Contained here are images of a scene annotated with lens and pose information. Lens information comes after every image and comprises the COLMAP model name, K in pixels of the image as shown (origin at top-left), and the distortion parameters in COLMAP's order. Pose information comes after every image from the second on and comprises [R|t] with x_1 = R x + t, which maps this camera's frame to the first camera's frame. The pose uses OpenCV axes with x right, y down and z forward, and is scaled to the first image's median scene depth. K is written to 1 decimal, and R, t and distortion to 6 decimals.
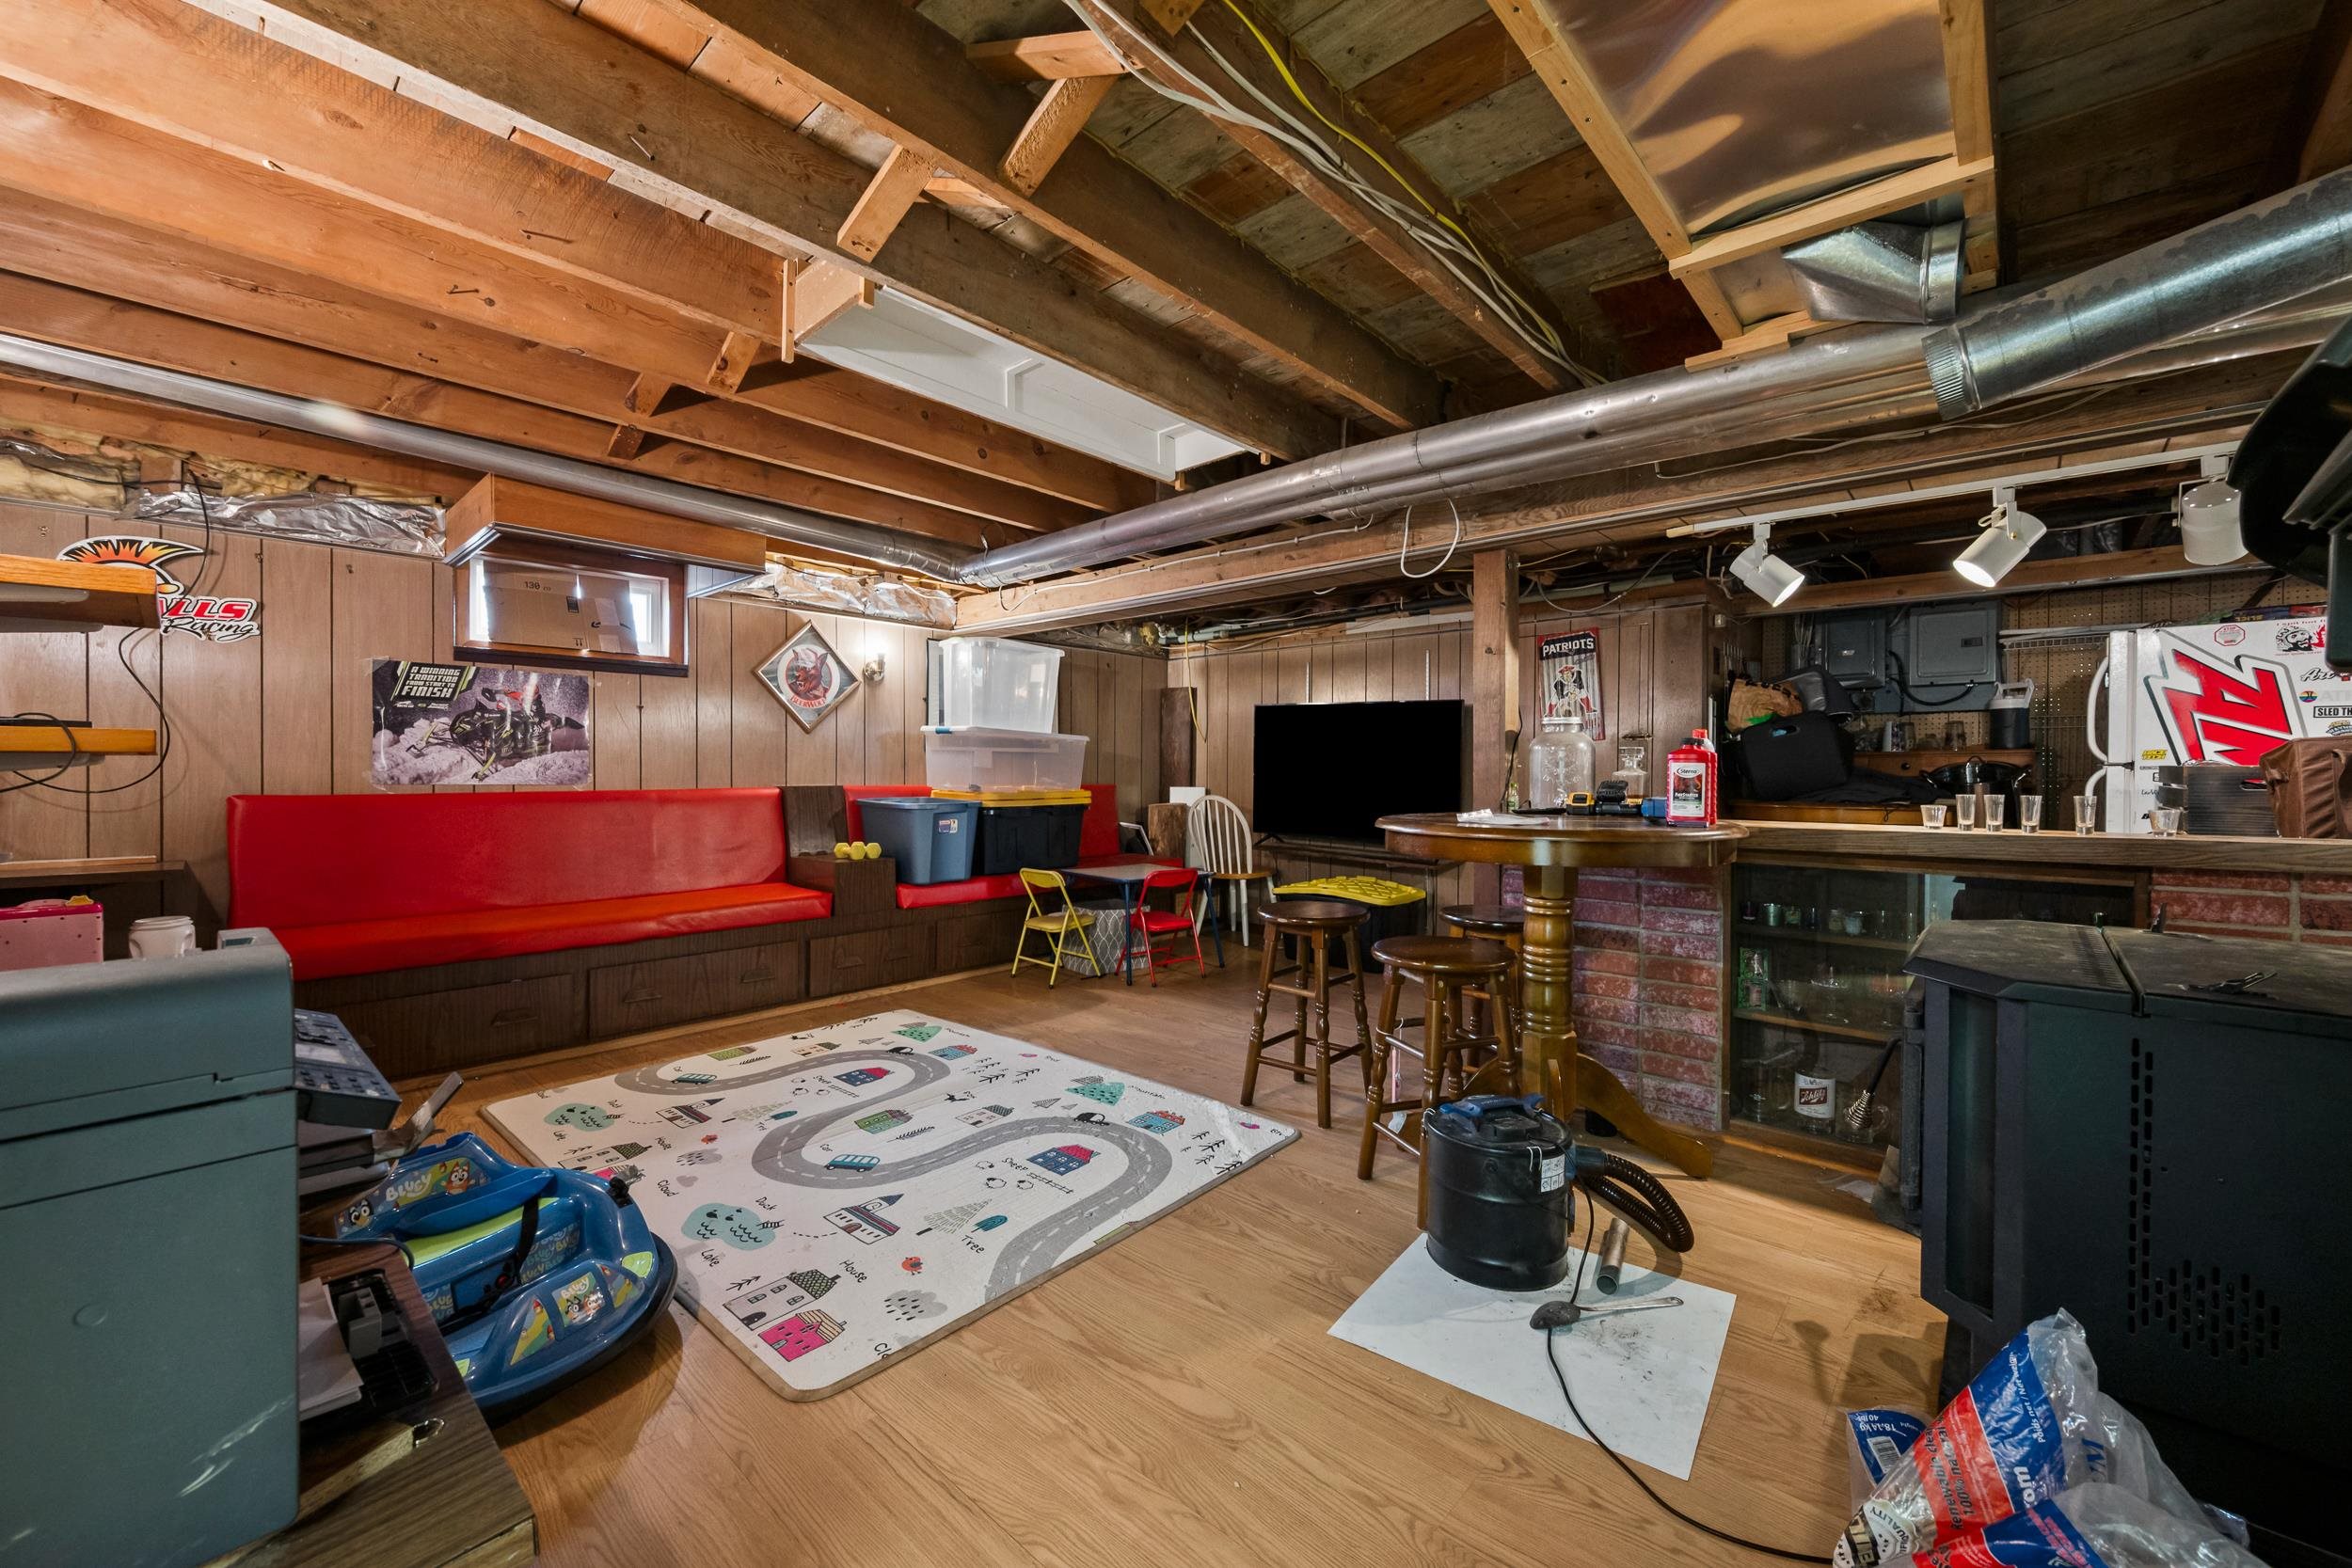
lens RADIAL K [[923.9, 0, 1179.4], [0, 923.9, 778.2], [0, 0, 1]] dist [-0.001536, 0.000526]
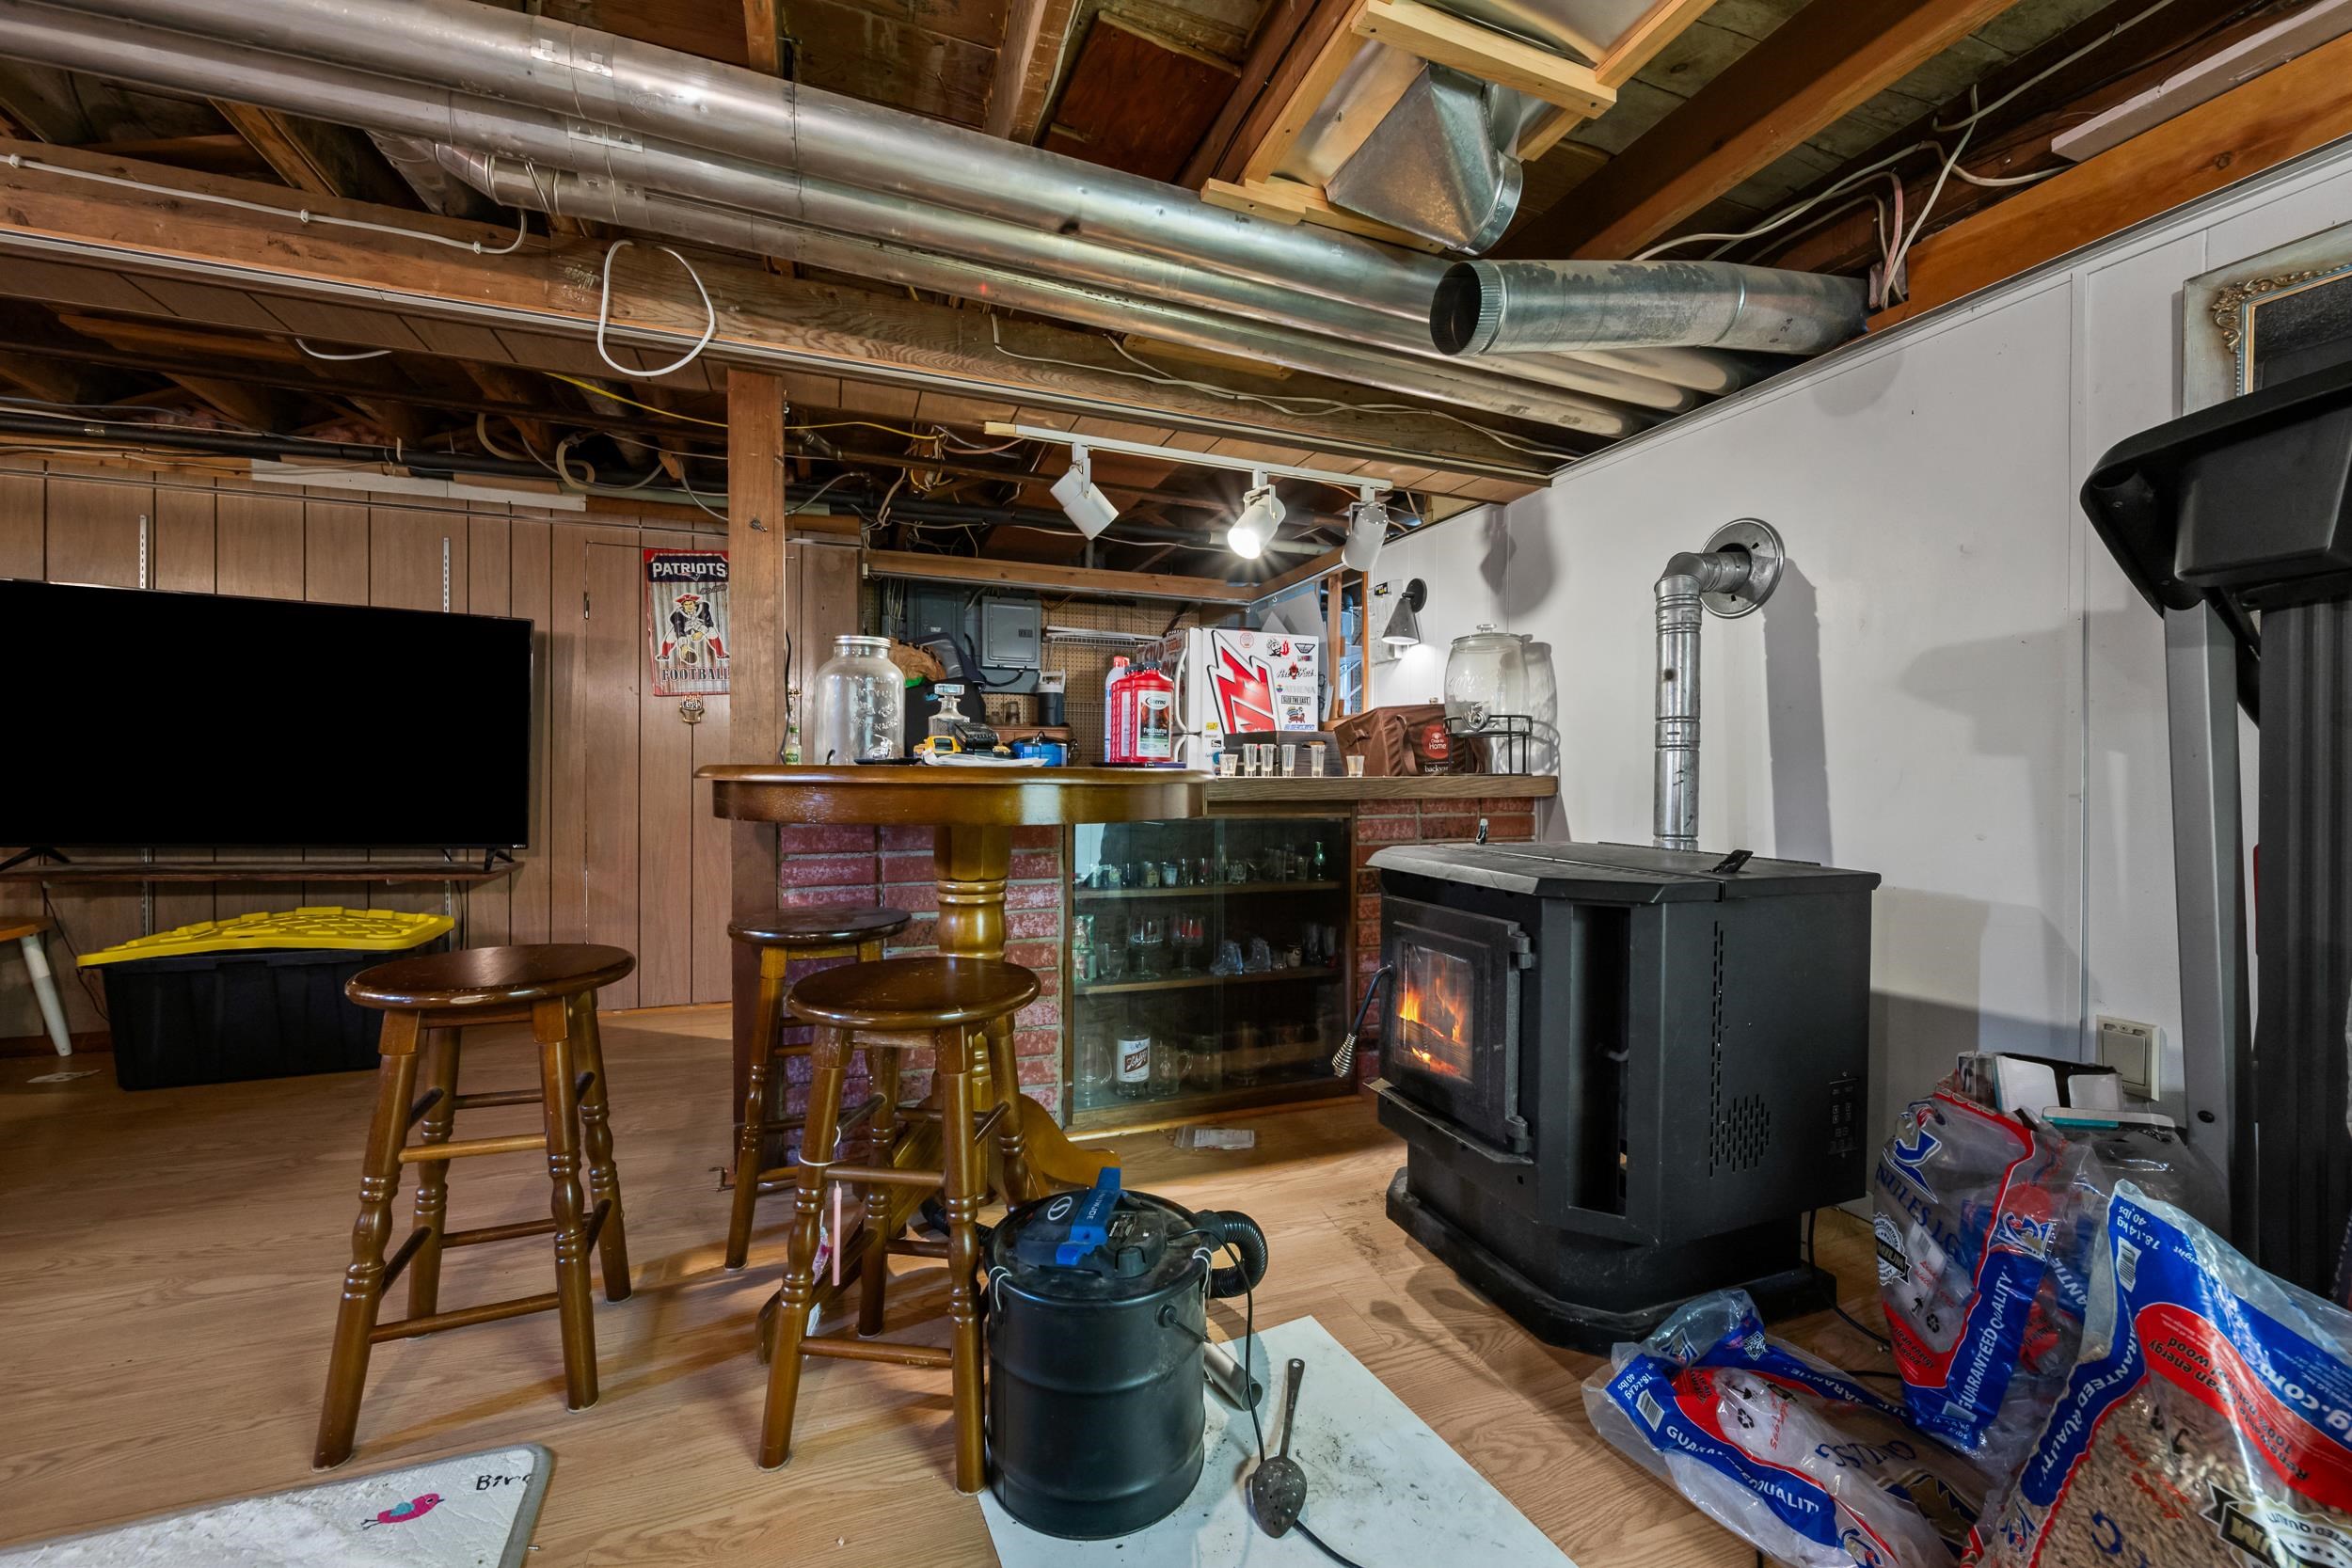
lens RADIAL K [[923.9, 0, 1182.7], [0, 923.9, 781.1], [0, 0, 1]] dist [-0.001536, 0.000526]
pose [[0.448508, -0.006990, 0.893752, -0.129518], [0.000675, 0.999972, 0.007482, 0.044271], [-0.893779, -0.002752, 0.448500, 0.480290]]
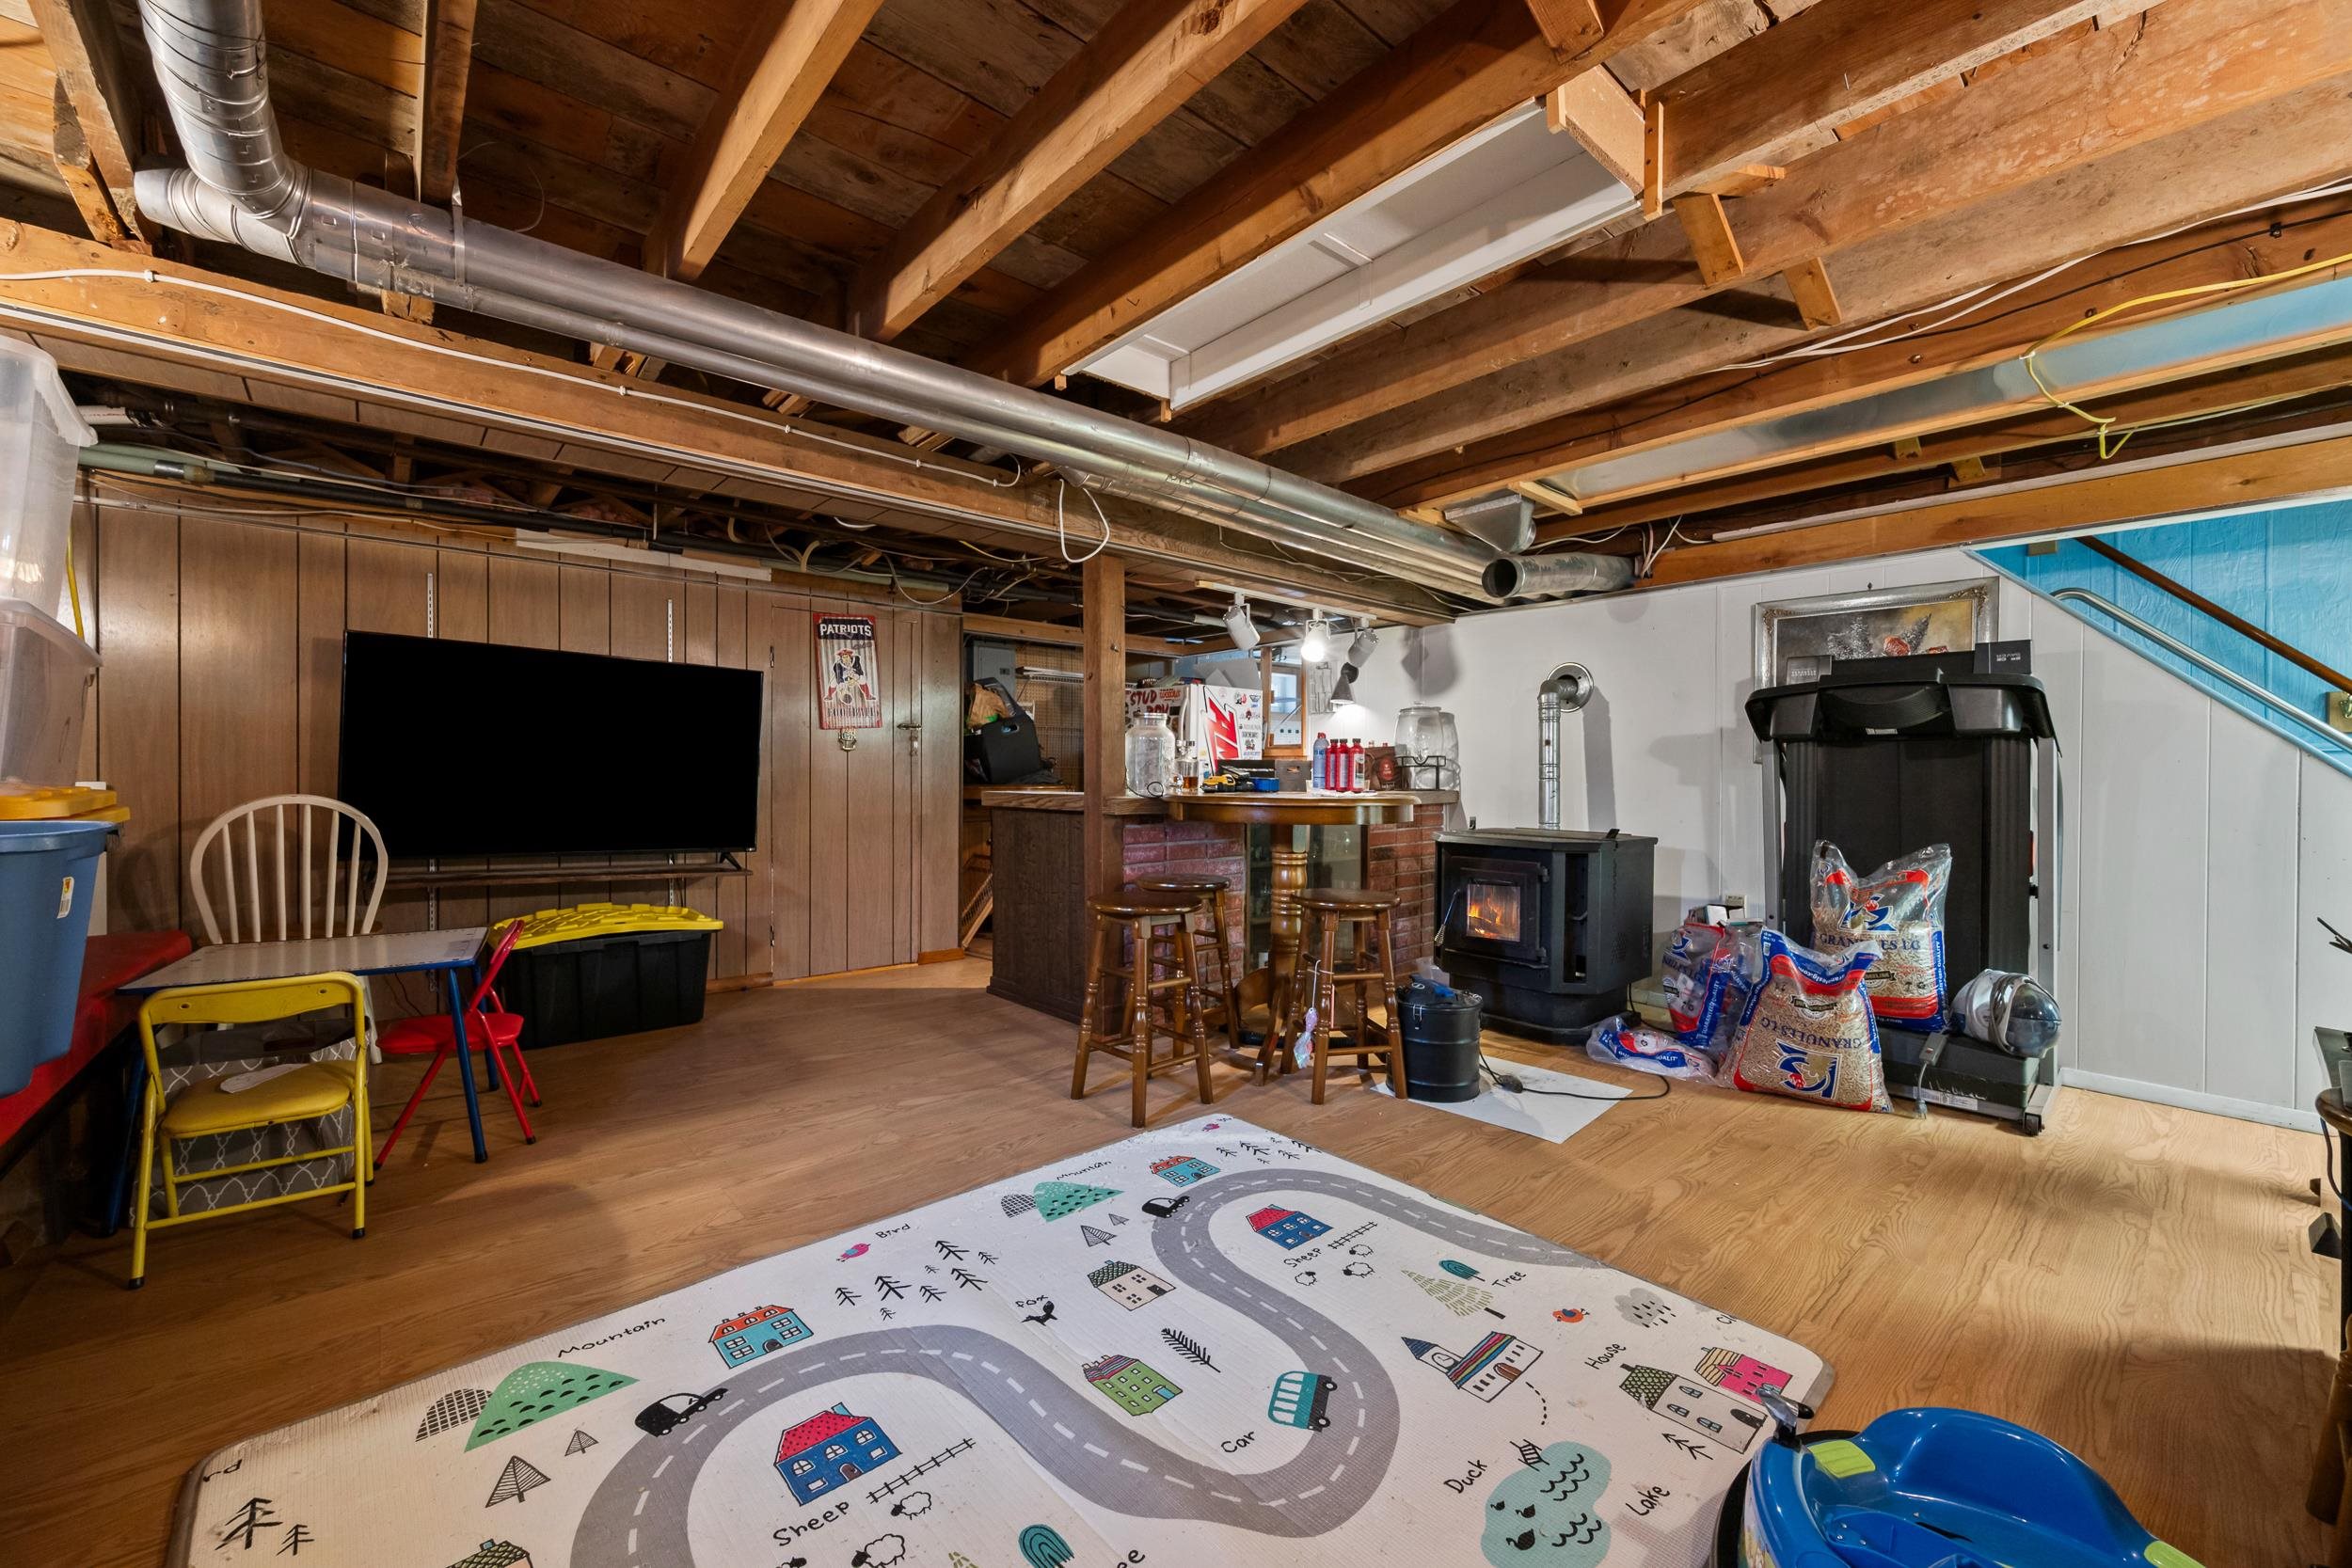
lens RADIAL K [[923.9, 0, 1184.2], [0, 923.9, 779.6], [0, 0, 1]] dist [-0.001536, 0.000526]
pose [[0.111500, -0.009650, 0.993718, -0.825853], [-0.000267, 0.999953, 0.009741, 0.009502], [-0.993764, -0.001351, 0.111492, 0.878620]]
